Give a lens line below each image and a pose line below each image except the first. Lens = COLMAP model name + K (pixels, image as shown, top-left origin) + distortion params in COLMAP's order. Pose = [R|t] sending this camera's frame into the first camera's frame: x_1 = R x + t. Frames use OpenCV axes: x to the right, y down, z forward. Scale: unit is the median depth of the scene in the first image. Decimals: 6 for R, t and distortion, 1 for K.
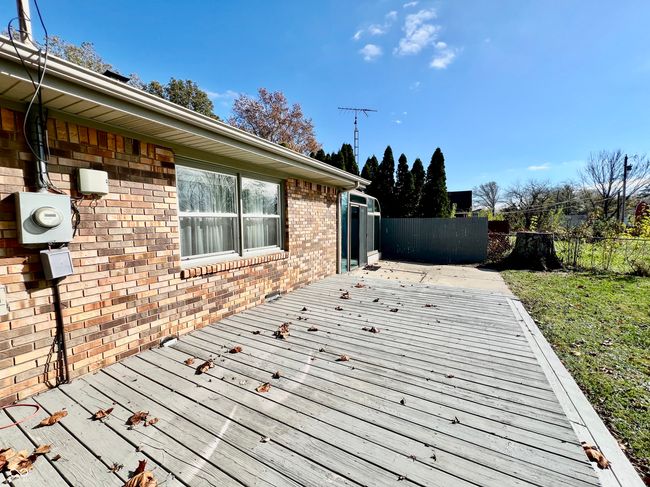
lens RADIAL K [[262.2, 0, 325.6], [0, 262.2, 243.5], [0, 0, 1]] dist [0.002374, 0.000331]
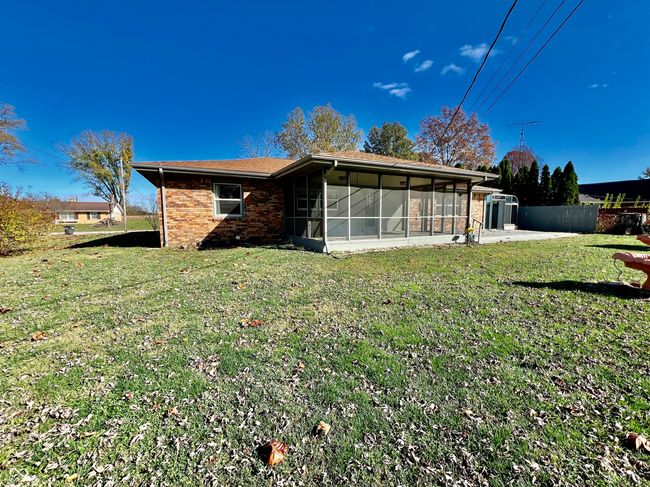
lens RADIAL K [[262.2, 0, 323.0], [0, 262.2, 241.6], [0, 0, 1]] dist [0.002374, 0.000331]
pose [[0.818498, 0.058936, -0.571478, 0.166227], [-0.048734, 0.998261, 0.033152, 0.154819], [0.572438, 0.000715, 0.819948, -1.291890]]
